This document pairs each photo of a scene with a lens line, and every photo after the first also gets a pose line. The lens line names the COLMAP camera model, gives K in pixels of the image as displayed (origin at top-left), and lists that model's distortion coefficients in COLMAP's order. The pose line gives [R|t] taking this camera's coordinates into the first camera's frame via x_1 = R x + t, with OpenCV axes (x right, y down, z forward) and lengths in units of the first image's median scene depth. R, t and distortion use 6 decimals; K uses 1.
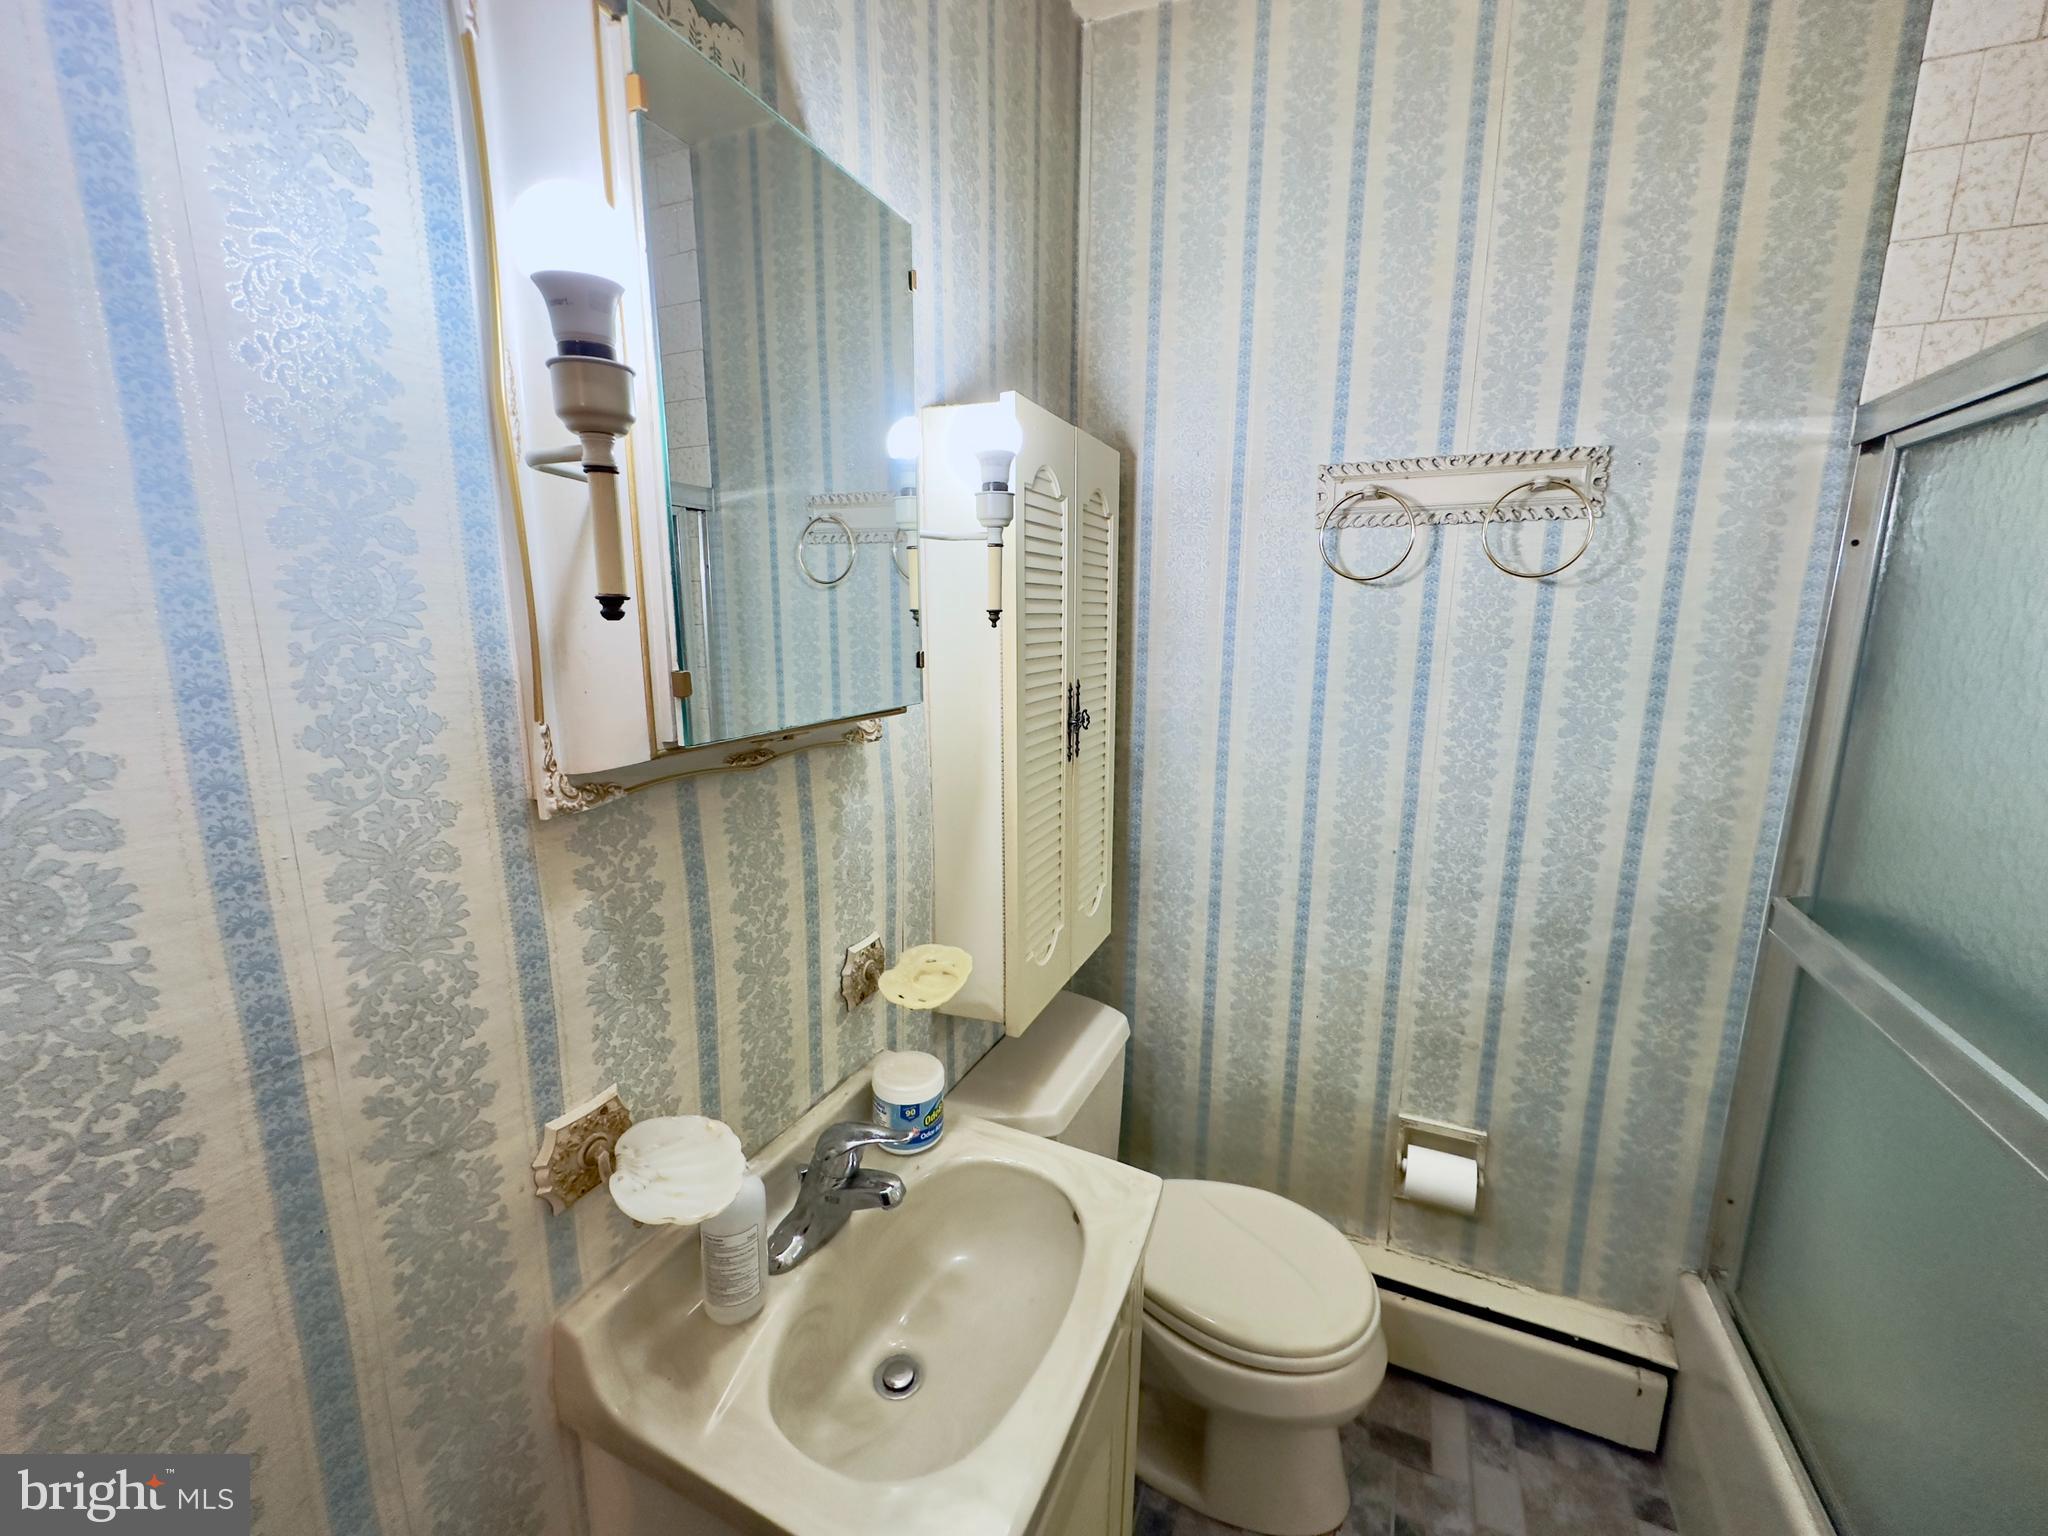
lens RADIAL K [[814.6, 0, 1019.3], [0, 814.6, 773.1], [0, 0, 1]] dist [-0.002332, 0.000238]
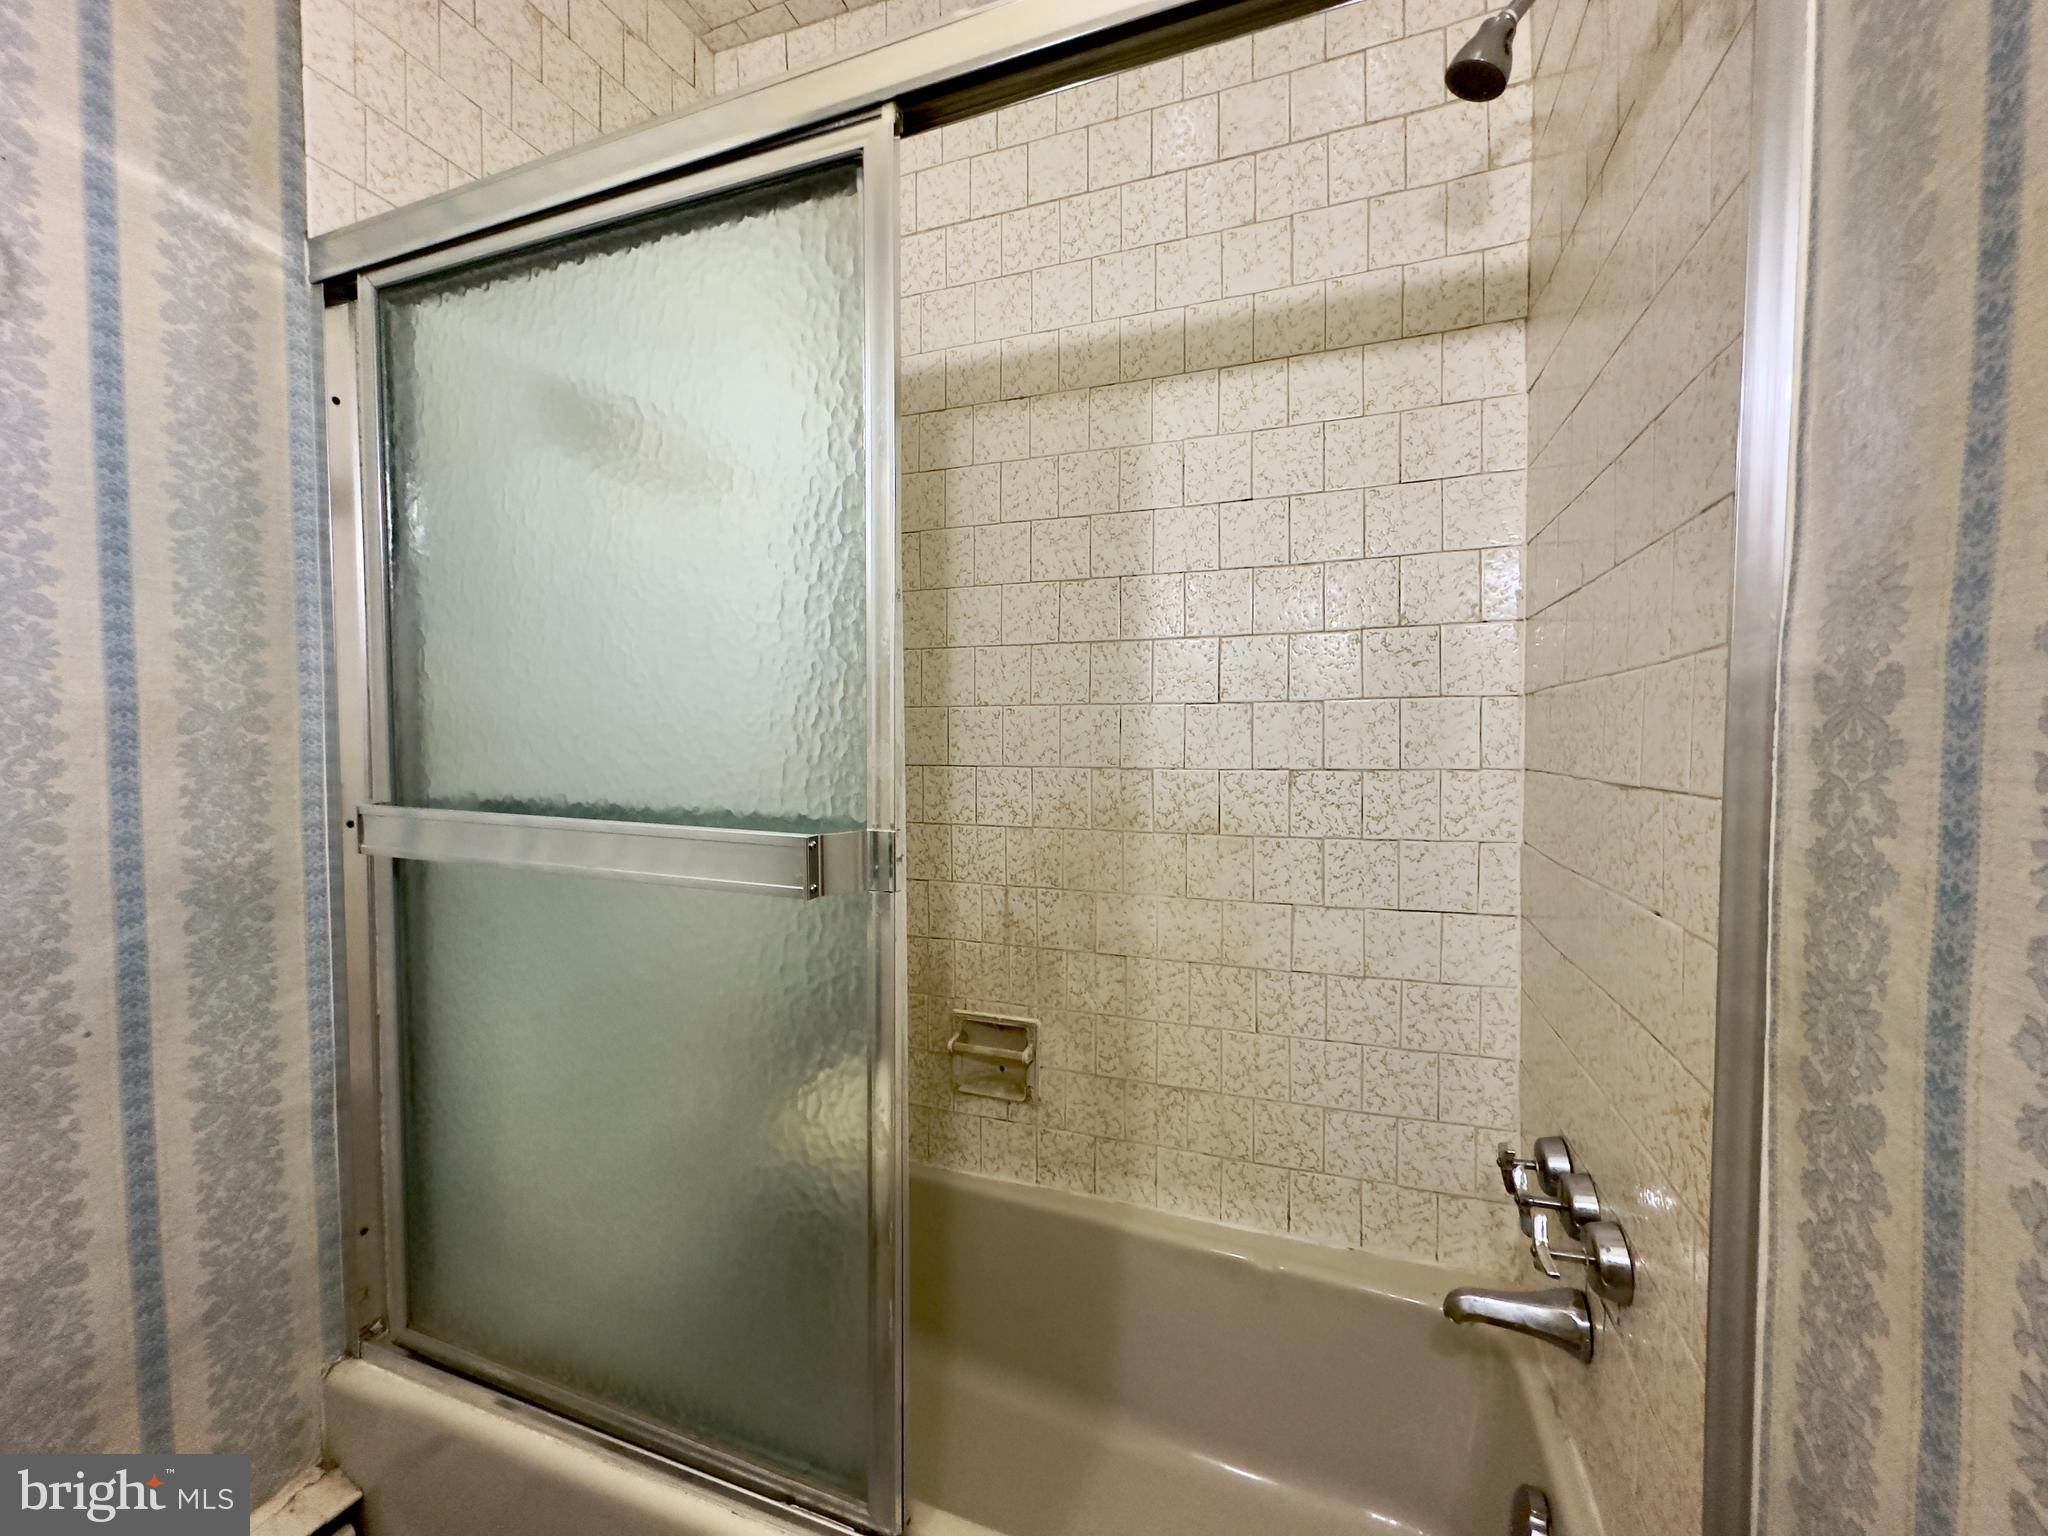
lens RADIAL K [[814.6, 0, 1022.3], [0, 814.6, 773.4], [0, 0, 1]] dist [-0.002332, 0.000238]
pose [[-0.072294, -0.044480, 0.996391, 0.074357], [0.185639, 0.980948, 0.057260, 0.175330], [-0.979955, 0.189109, -0.062659, 0.359370]]
